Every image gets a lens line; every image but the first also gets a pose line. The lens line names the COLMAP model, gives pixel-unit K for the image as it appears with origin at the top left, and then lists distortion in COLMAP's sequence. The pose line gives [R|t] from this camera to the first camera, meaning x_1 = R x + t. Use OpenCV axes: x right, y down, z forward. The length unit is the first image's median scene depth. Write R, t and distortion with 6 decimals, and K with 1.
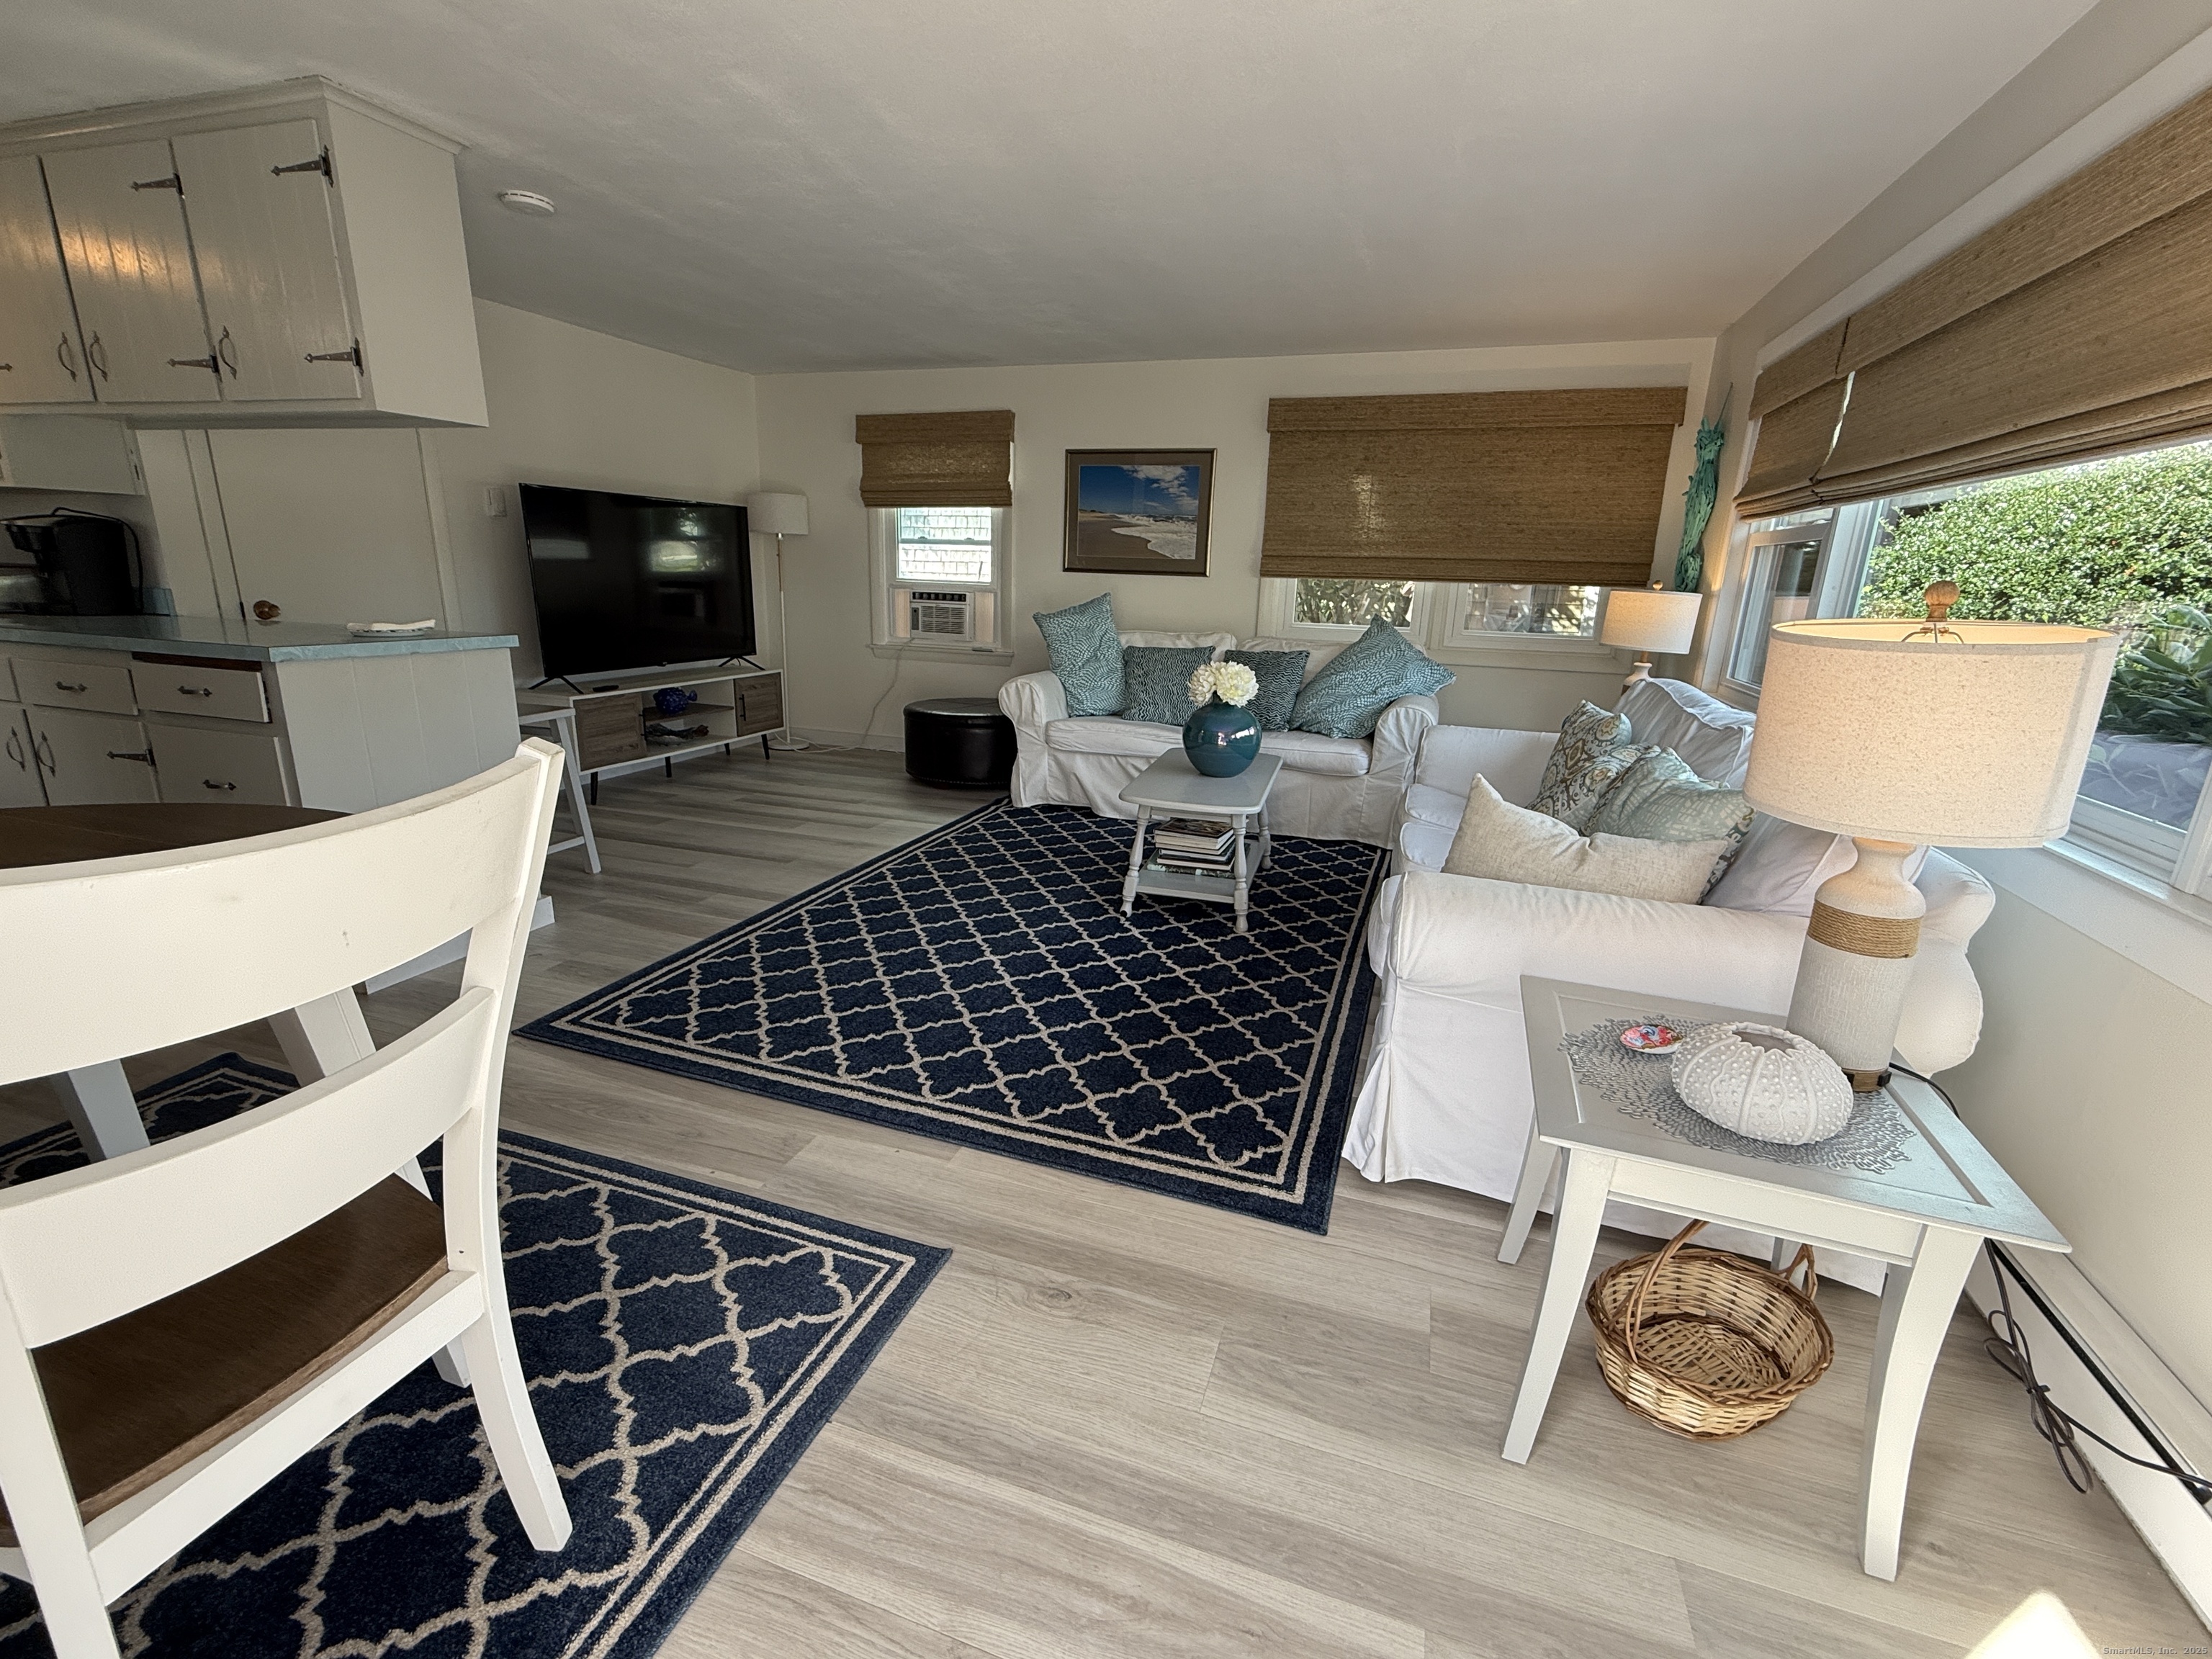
lens RADIAL K [[954.8, 0, 1100.7], [0, 954.8, 834.7], [0, 0, 1]] dist [-0.000489, -0.001368]
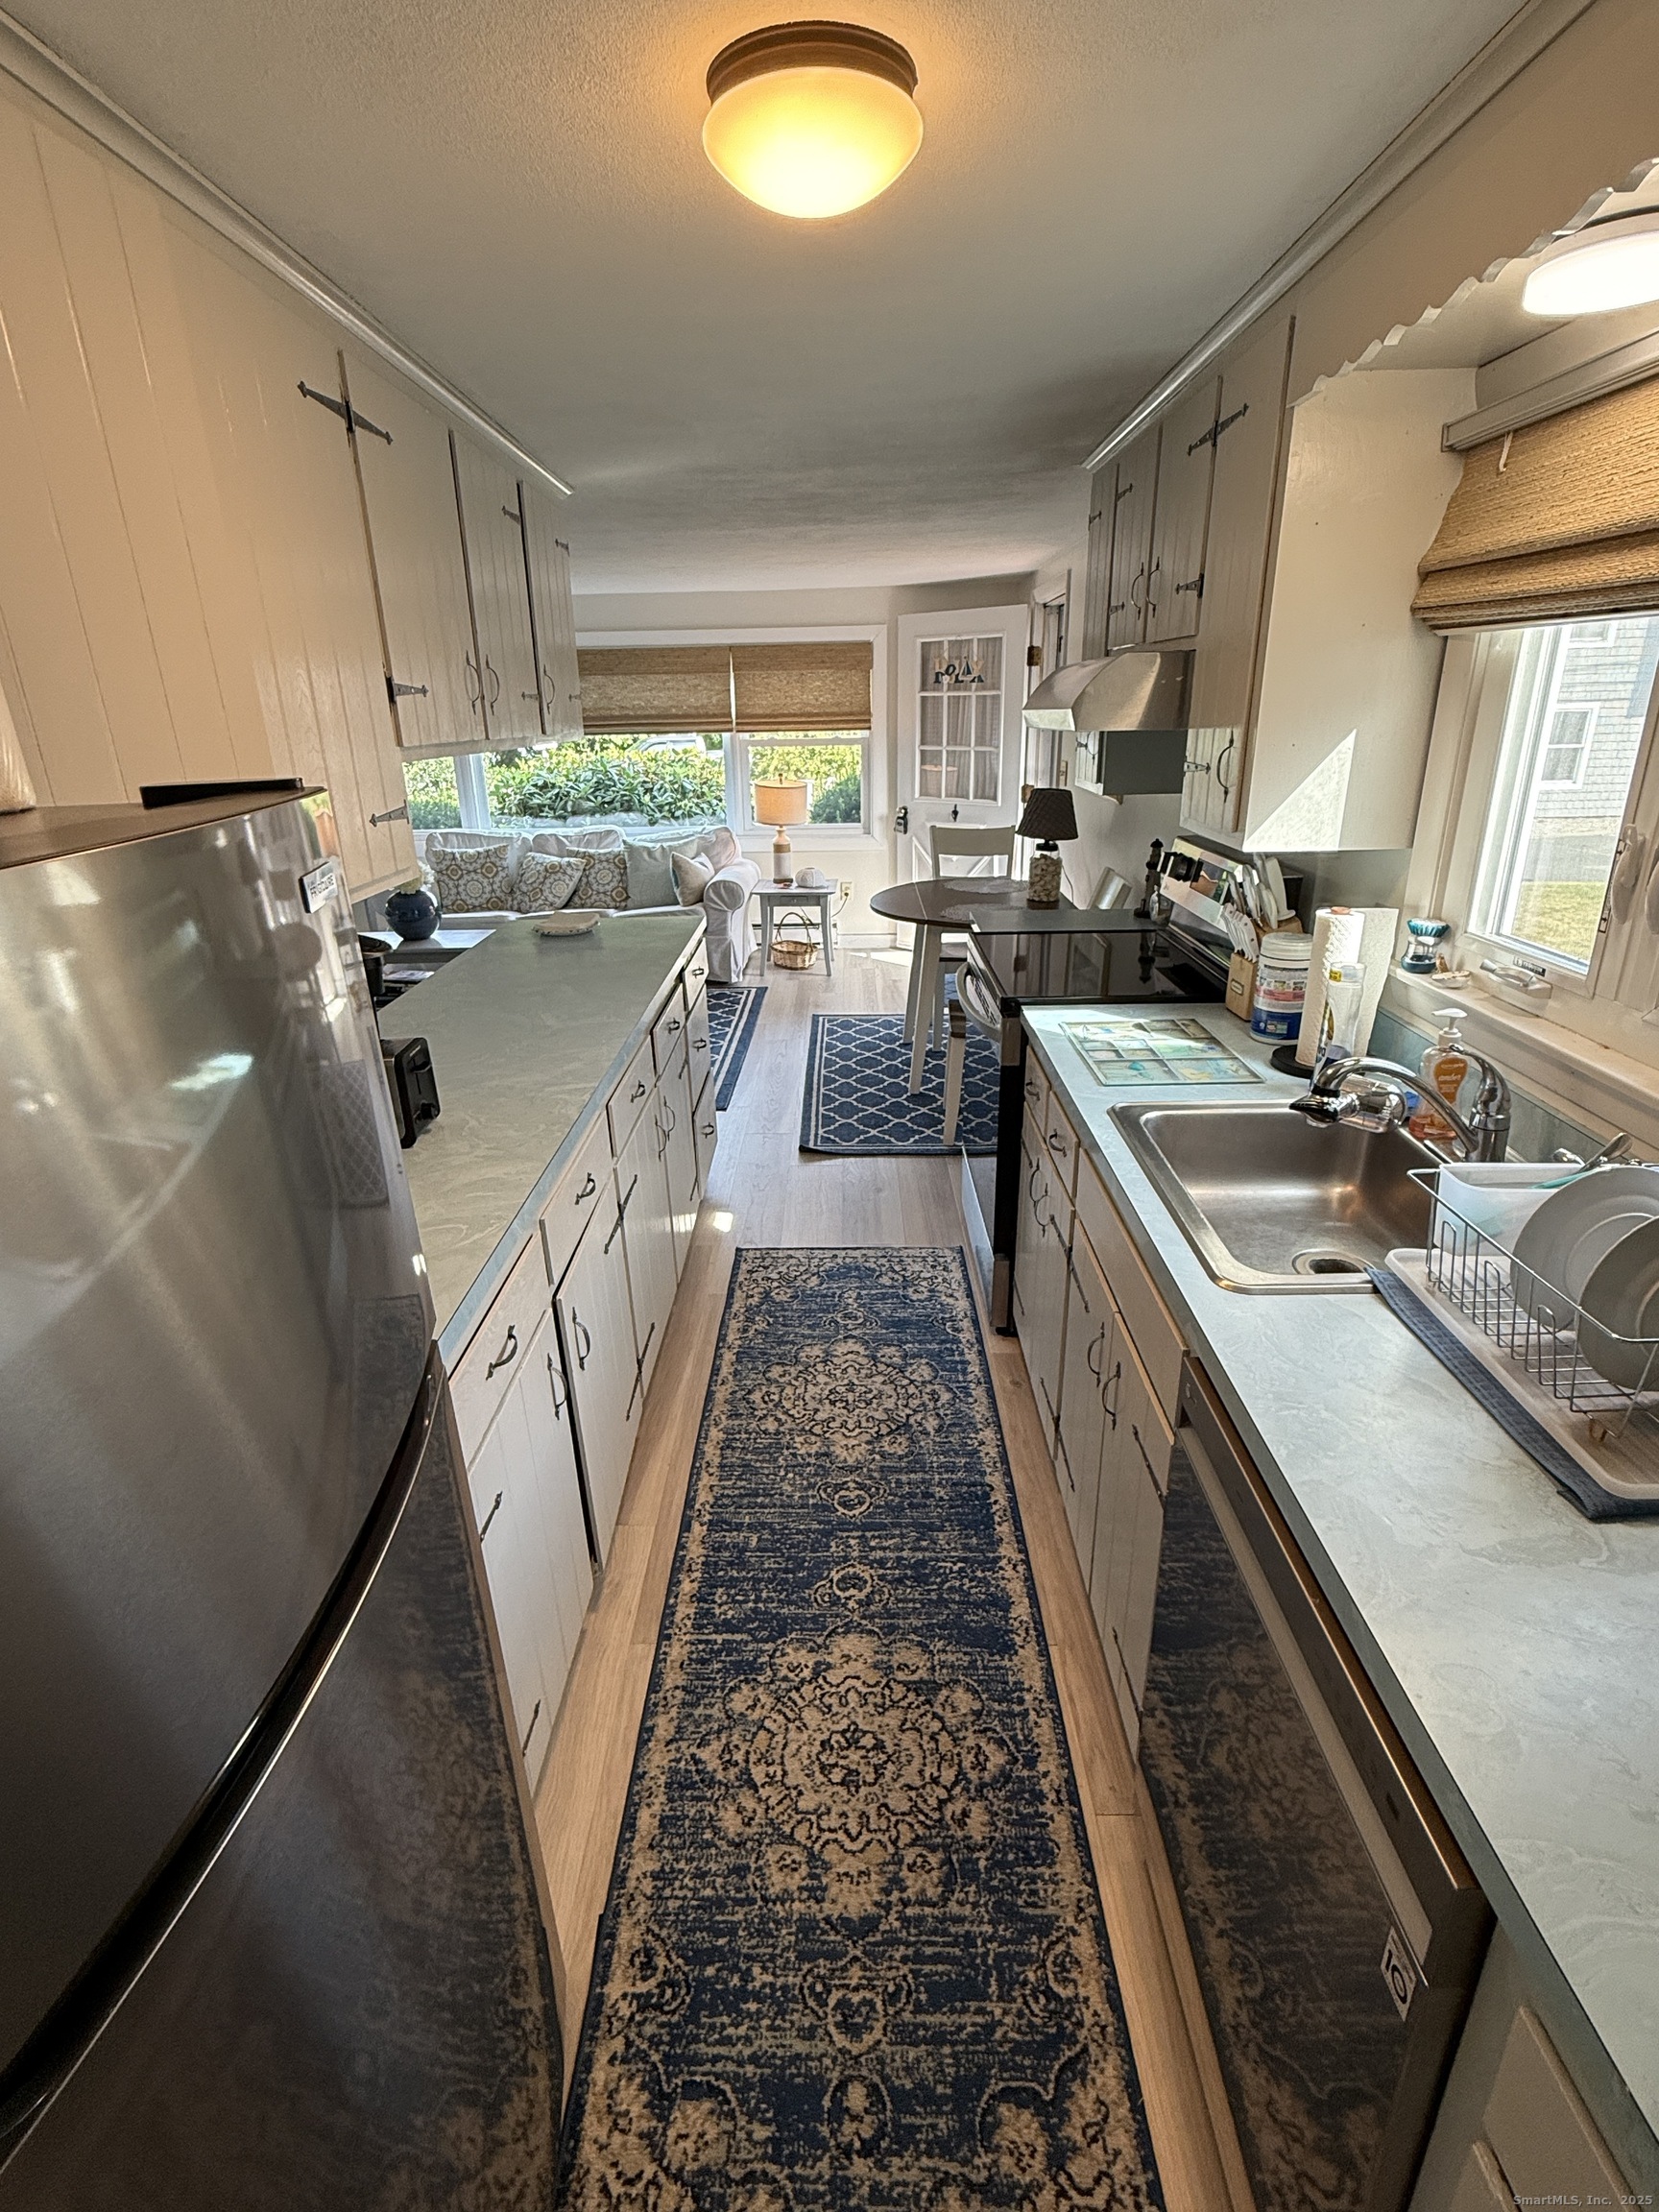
lens RADIAL K [[1067.8, 0, 841.9], [0, 1067.8, 1107.8], [0, 0, 1]] dist [-0.001882, -0.000091]
pose [[-0.317626, -0.364074, 0.875536, -1.239616], [0.263320, 0.853167, 0.450299, -0.317535], [-0.910921, 0.373573, -0.175120, 0.616598]]
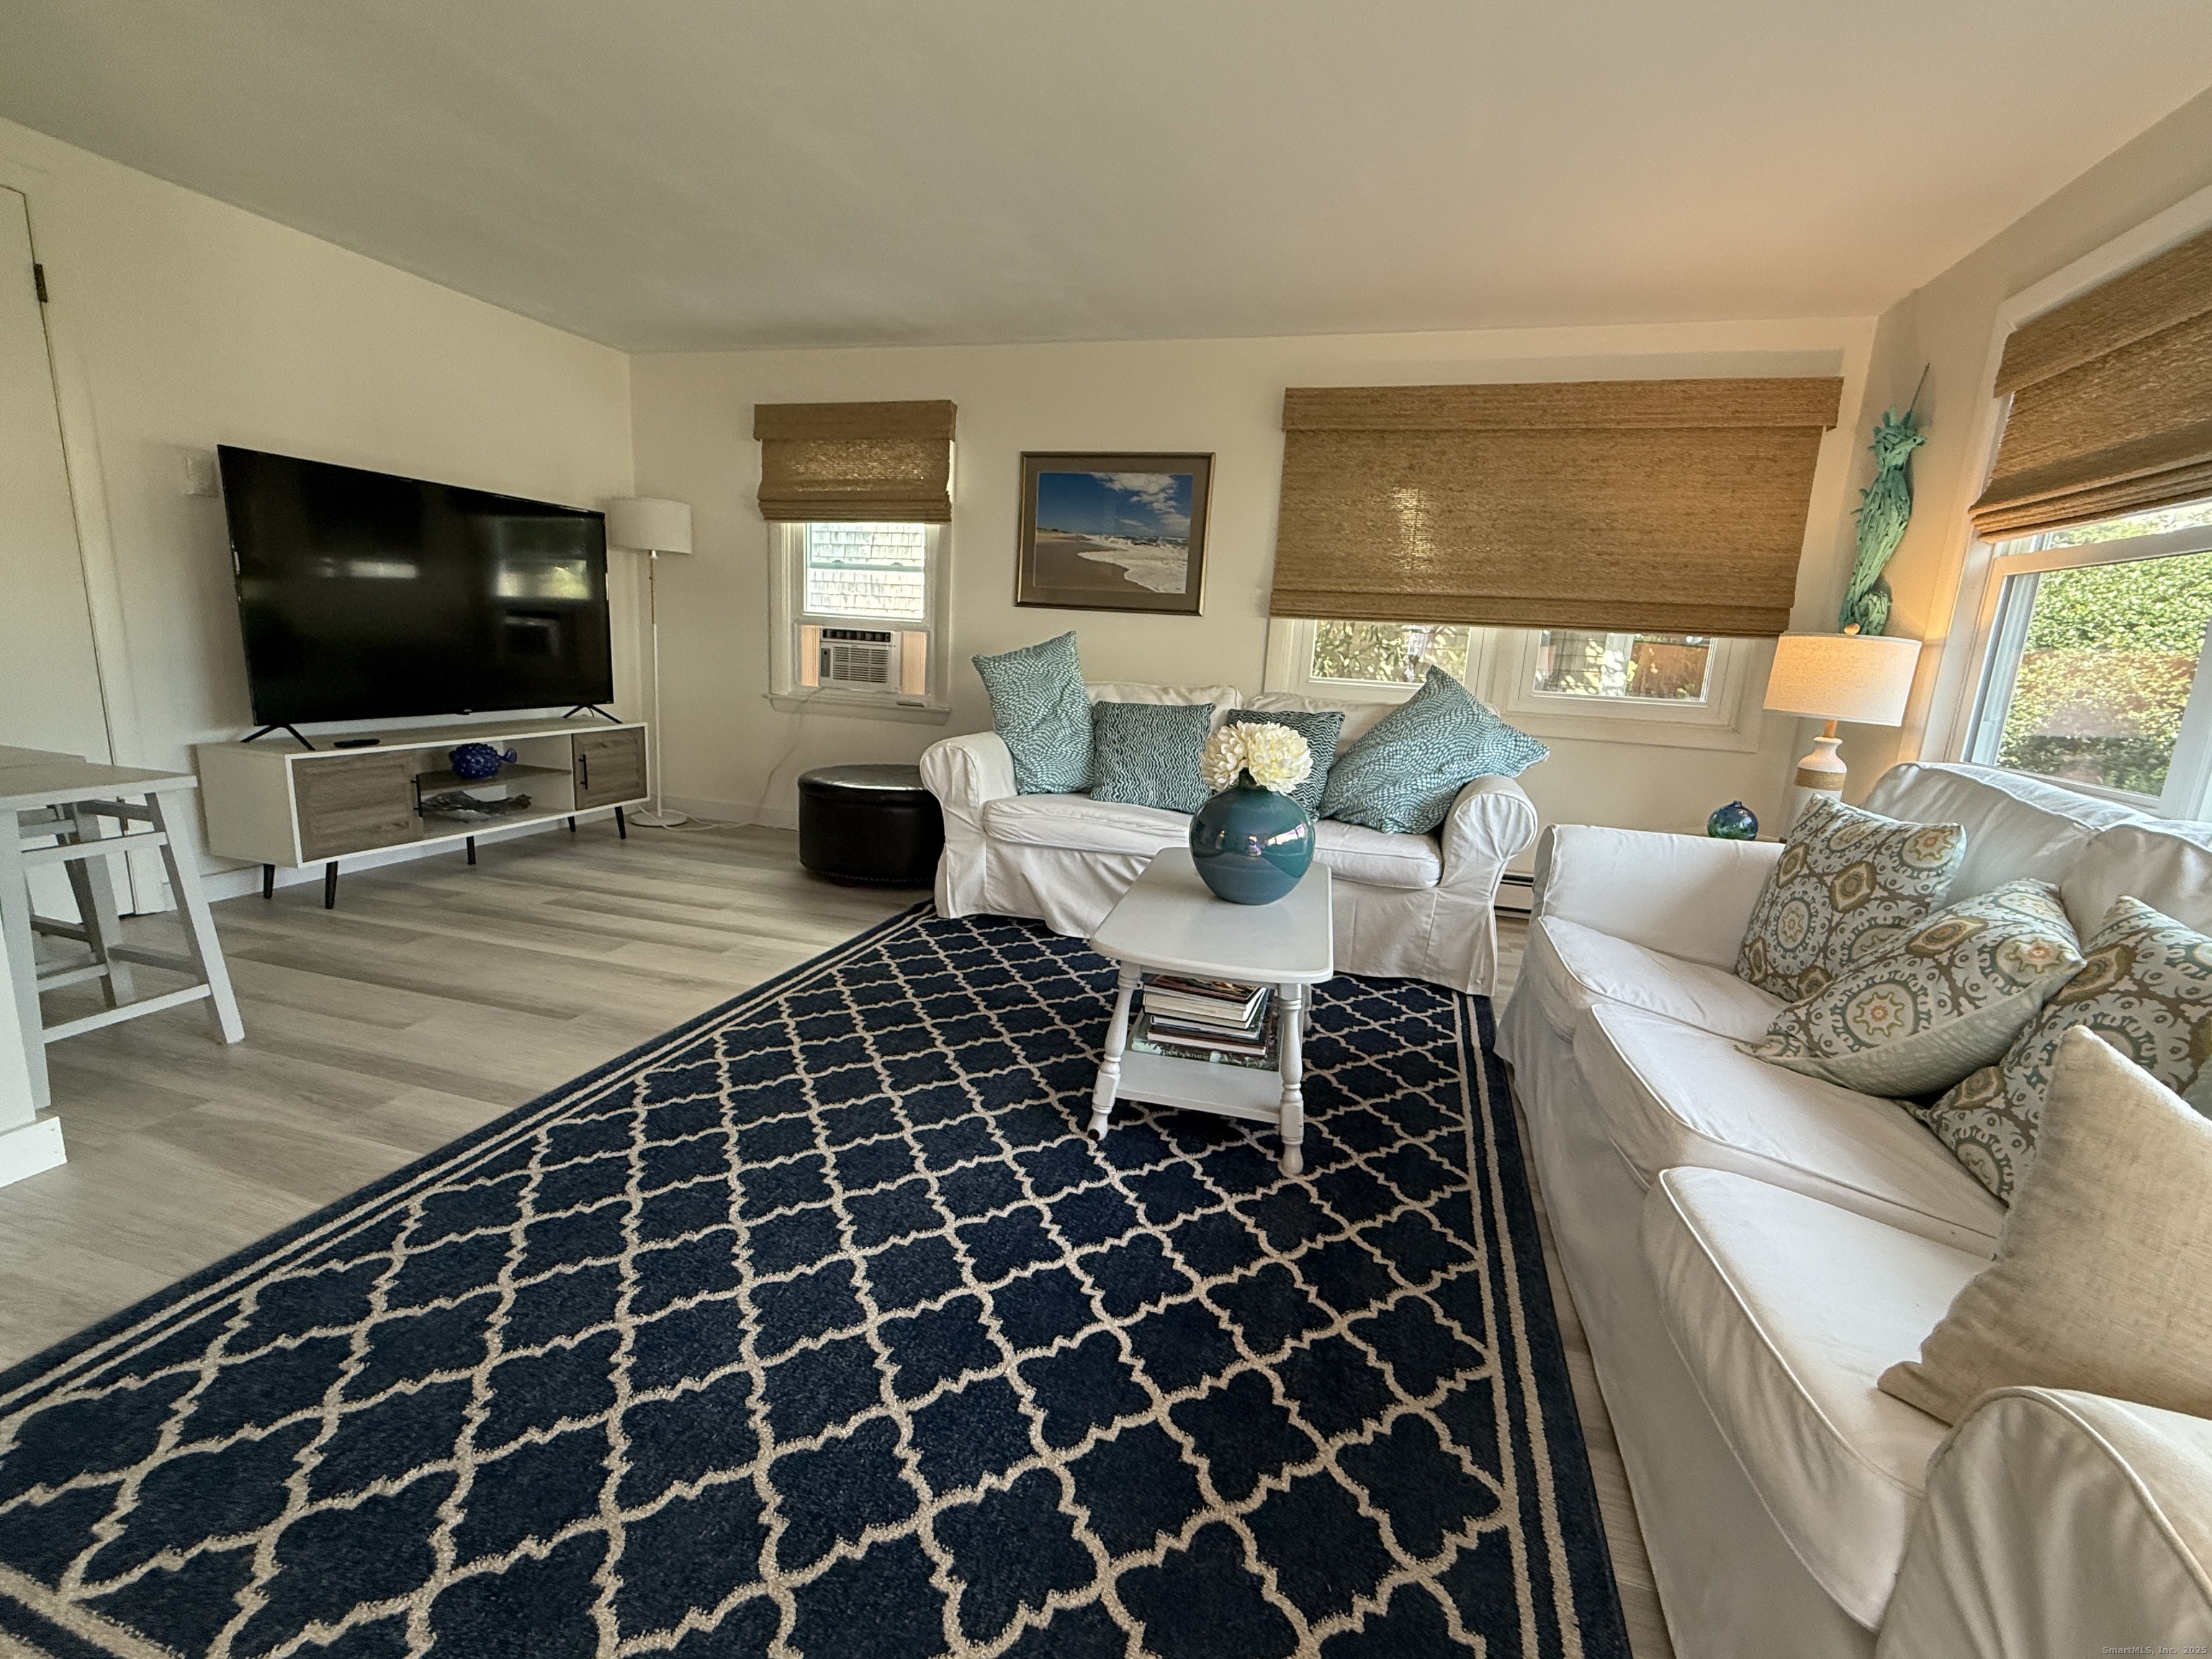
lens RADIAL K [[954.8, 0, 1101.9], [0, 954.8, 833.5], [0, 0, 1]] dist [-0.000489, -0.001368]
pose [[0.998852, 0.016126, 0.045112, -0.000711], [-0.013088, 0.997676, -0.066861, -0.050316], [-0.046086, 0.066194, 0.996742, 0.297519]]
